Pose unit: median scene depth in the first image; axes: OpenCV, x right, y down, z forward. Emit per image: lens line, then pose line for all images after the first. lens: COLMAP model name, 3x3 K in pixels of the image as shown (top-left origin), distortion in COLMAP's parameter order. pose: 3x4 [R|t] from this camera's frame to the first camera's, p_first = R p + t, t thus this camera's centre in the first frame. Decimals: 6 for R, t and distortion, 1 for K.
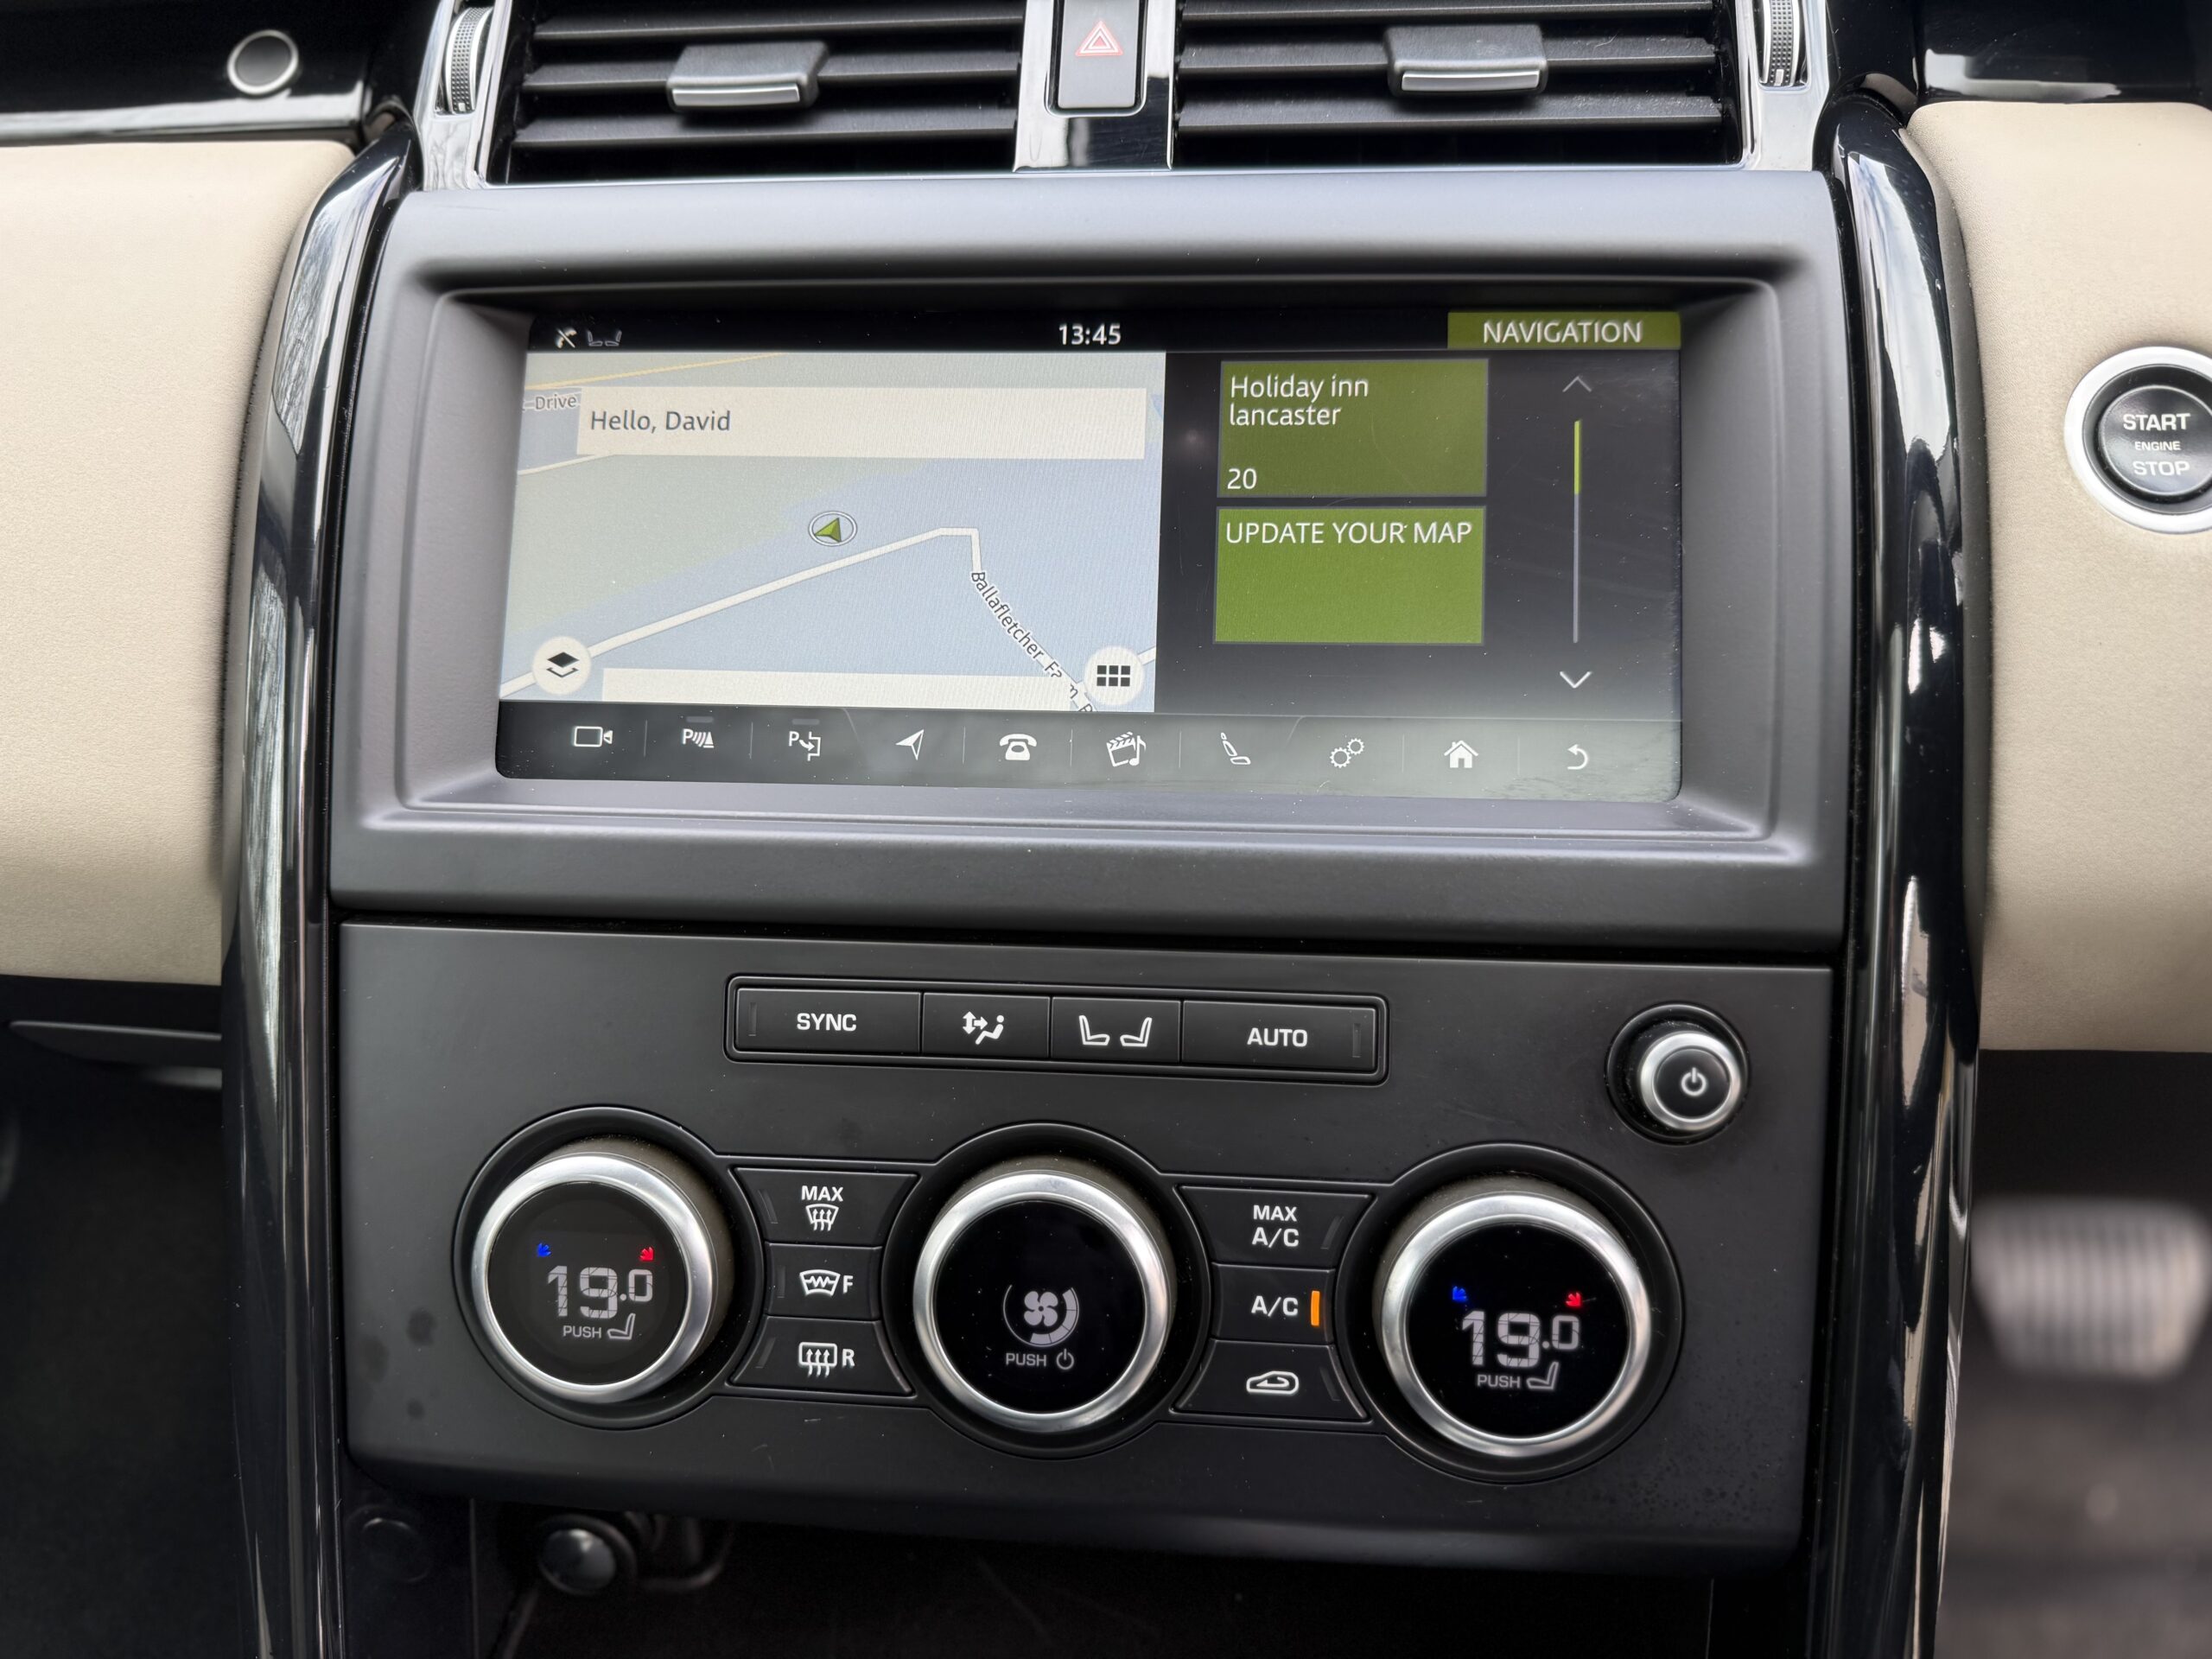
lens RADIAL K [[1580.5, 0, 1106.0], [0, 1580.5, 829.5], [0, 0, 1]] dist [0.047169, -0.151183]
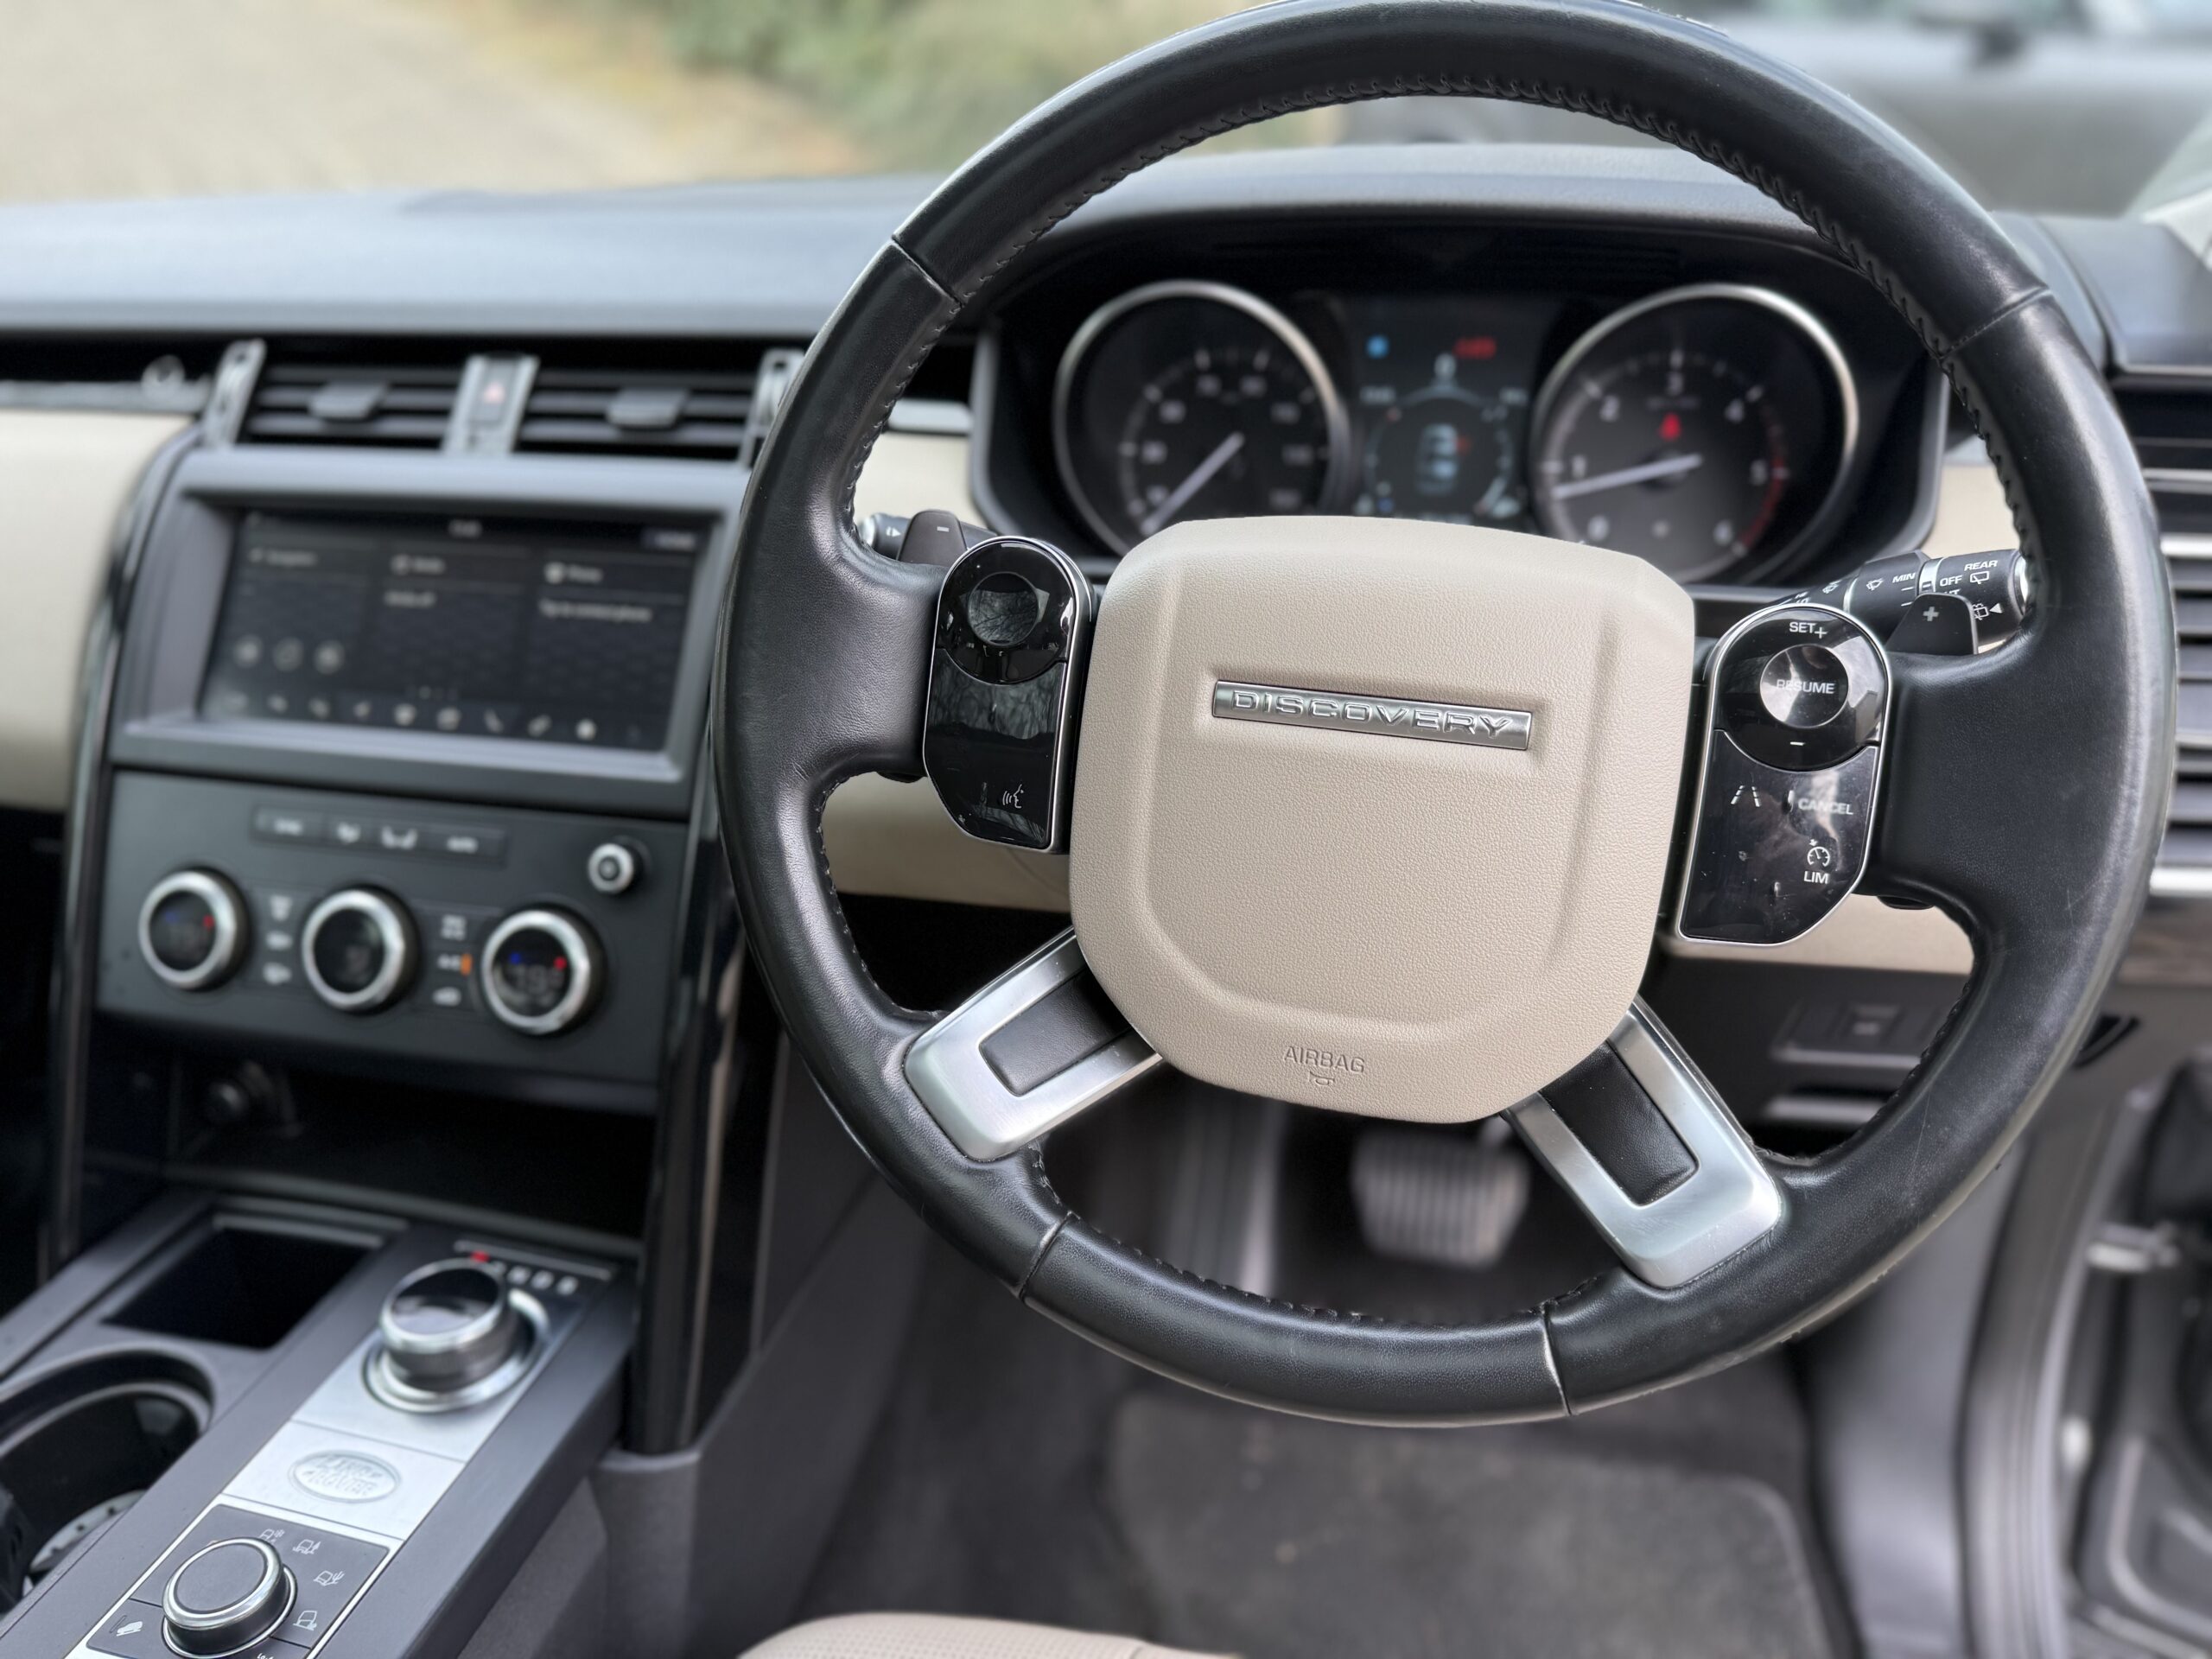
lens RADIAL K [[1555.4, 0, 1106.0], [0, 1555.4, 829.5], [0, 0, 1]] dist [0.087302, -0.142145]
pose [[0.986720, 0.069416, -0.146849, 1.313781], [-0.076155, 0.996262, -0.040770, 0.126839], [0.143470, 0.051411, 0.988318, -1.075577]]
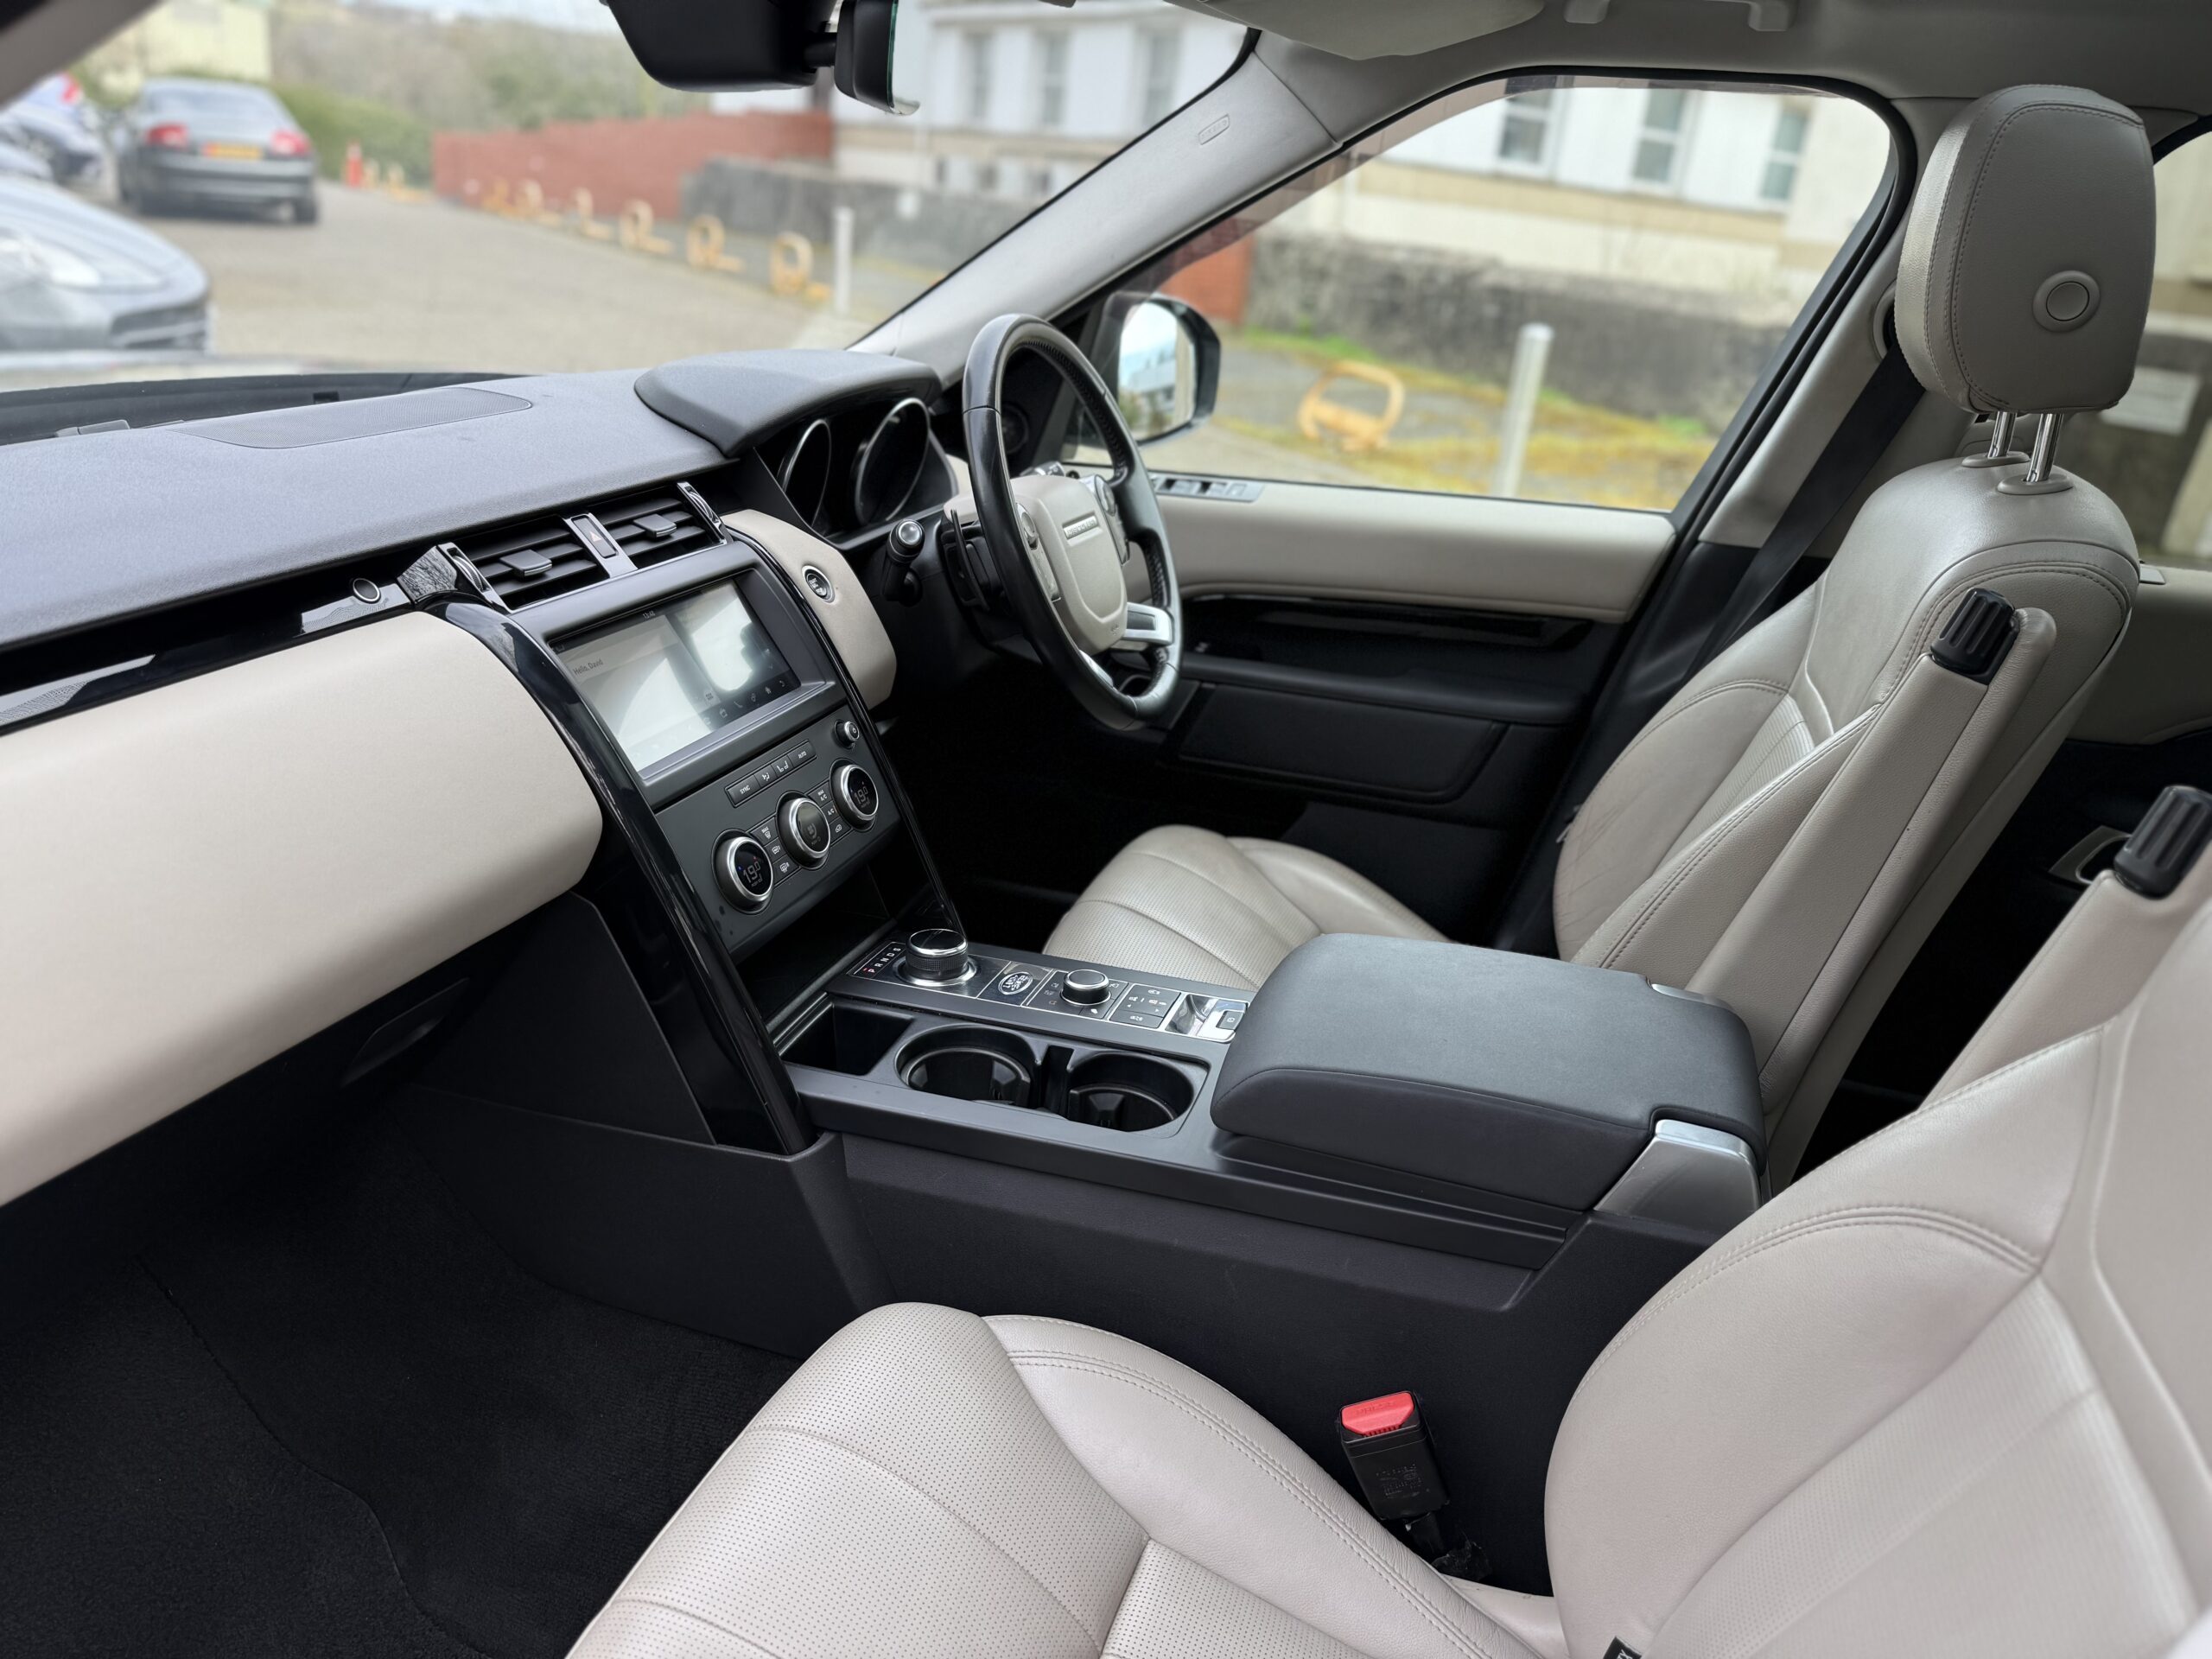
lens RADIAL K [[1555.4, 0, 1106.0], [0, 1555.4, 829.5], [0, 0, 1]] dist [0.087302, -0.142145]
pose [[0.251478, -0.337126, 0.907251, -3.375694], [0.392507, 0.892357, 0.222794, -0.290335], [-0.884702, 0.300074, 0.356732, -1.110808]]
